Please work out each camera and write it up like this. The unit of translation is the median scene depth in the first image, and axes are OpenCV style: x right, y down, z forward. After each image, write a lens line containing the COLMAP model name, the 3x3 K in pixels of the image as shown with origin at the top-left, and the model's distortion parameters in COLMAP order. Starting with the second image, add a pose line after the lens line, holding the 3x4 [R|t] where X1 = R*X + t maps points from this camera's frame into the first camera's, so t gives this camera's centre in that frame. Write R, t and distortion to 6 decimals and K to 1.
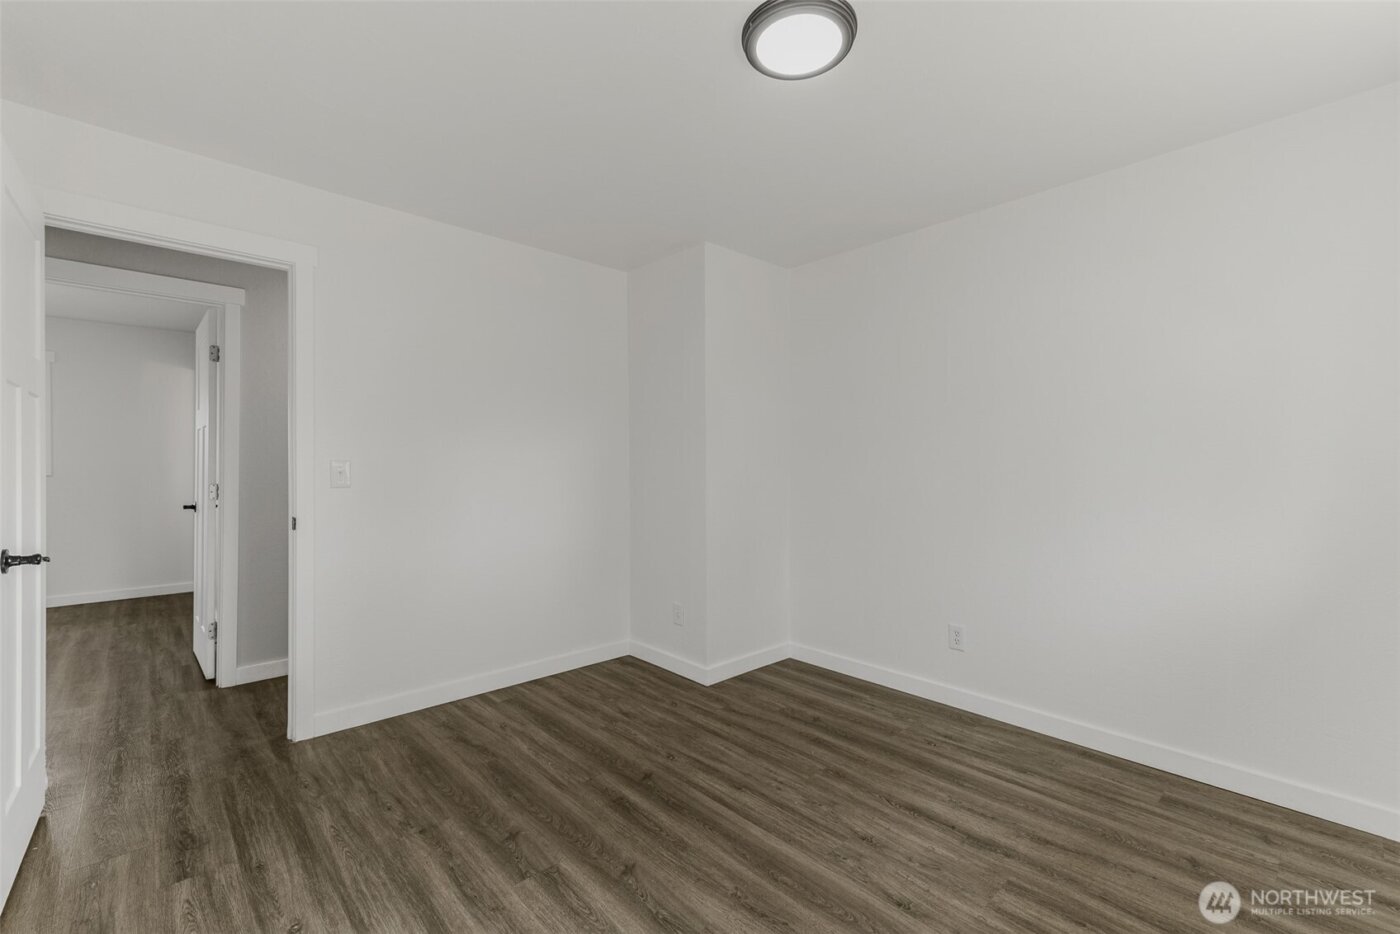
lens RADIAL K [[614.8, 0, 706.5], [0, 614.8, 467.9], [0, 0, 1]] dist [0.011152, -0.000279]
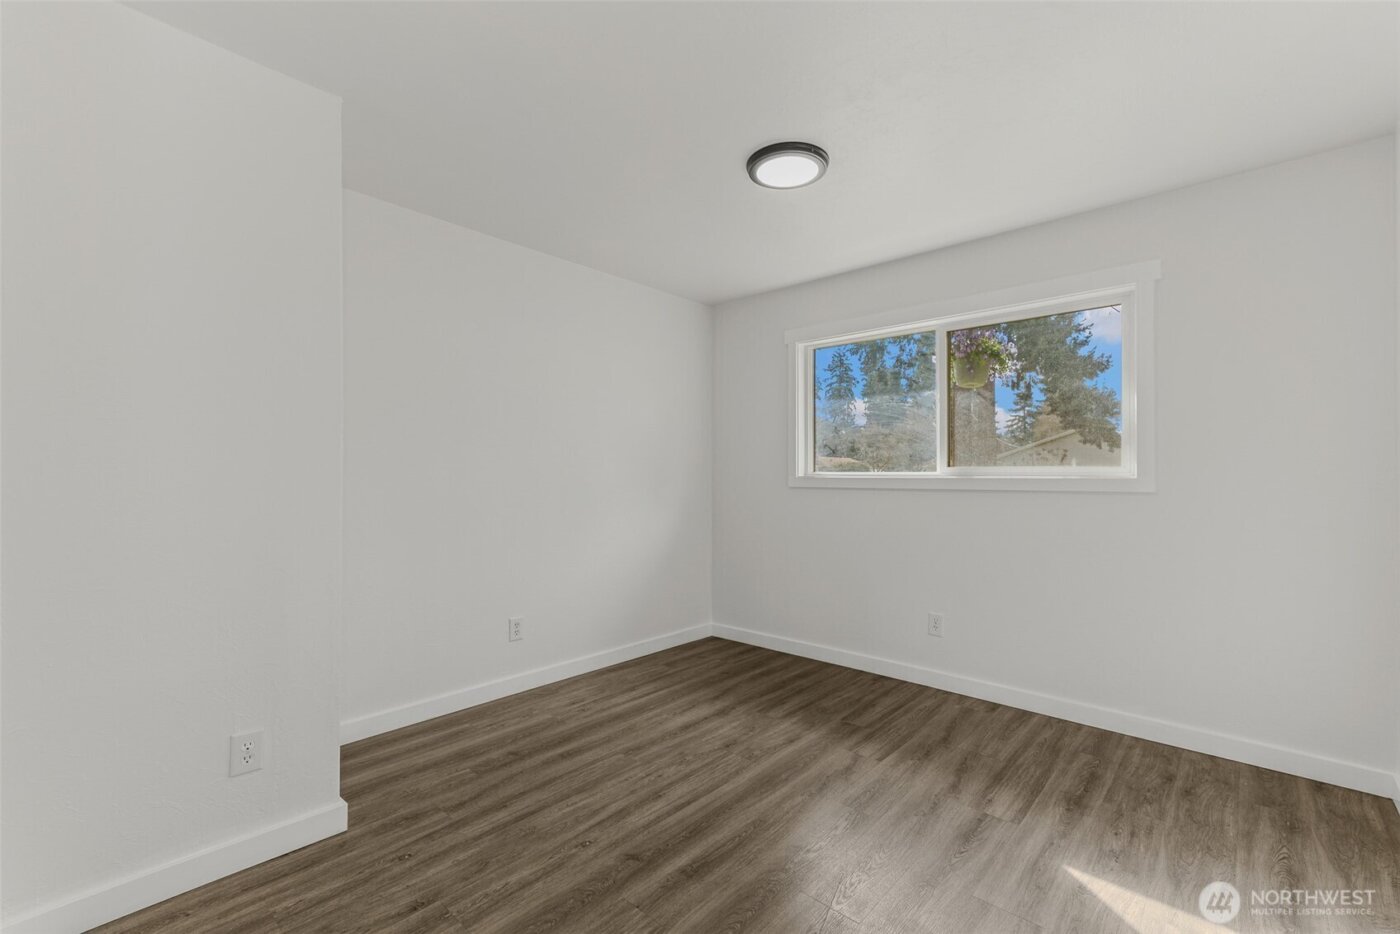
lens RADIAL K [[614.8, 0, 706.2], [0, 614.8, 469.0], [0, 0, 1]] dist [0.011152, -0.000279]
pose [[-0.108463, 0.008965, 0.994060, -0.861857], [-0.000957, 0.999958, -0.009123, 0.000681], [-0.994100, -0.001941, -0.108449, 0.938657]]
